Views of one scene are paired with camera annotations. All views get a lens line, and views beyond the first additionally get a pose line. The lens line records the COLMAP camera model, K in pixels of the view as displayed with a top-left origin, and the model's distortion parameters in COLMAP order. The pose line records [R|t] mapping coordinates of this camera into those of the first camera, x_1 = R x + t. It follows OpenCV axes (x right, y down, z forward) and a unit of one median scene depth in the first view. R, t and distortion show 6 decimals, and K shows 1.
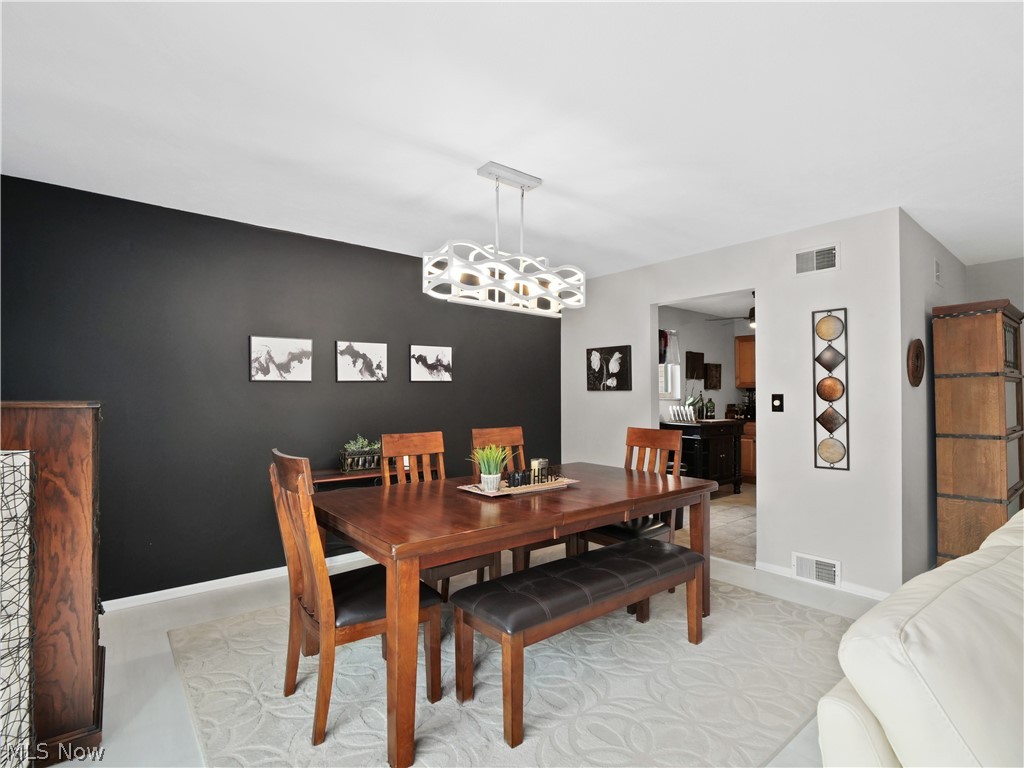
lens RADIAL K [[500.5, 0, 512.0], [0, 500.5, 384.0], [0, 0, 1]] dist [-0.012076, -0.000178]
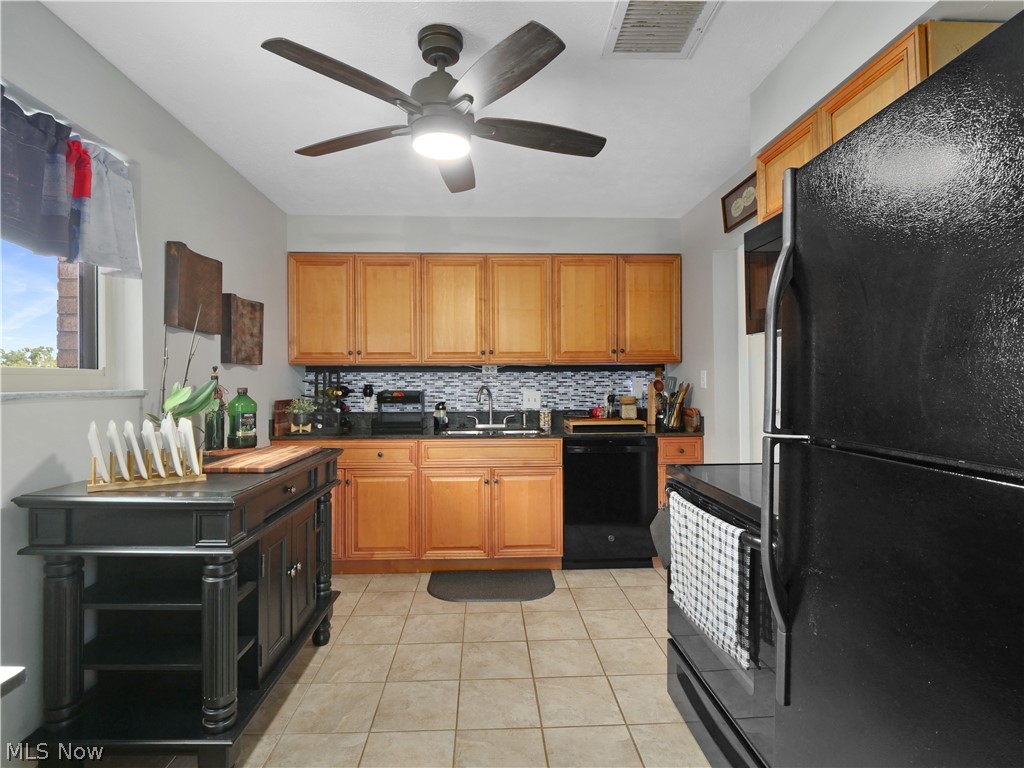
lens RADIAL K [[506.9, 0, 506.8], [0, 506.9, 374.9], [0, 0, 1]] dist [-0.012165, -0.001637]
pose [[0.596008, 0.004748, 0.802965, 0.373858], [-0.014730, 0.999879, 0.005021, 0.024881], [-0.802844, -0.014820, 0.596005, 1.076066]]
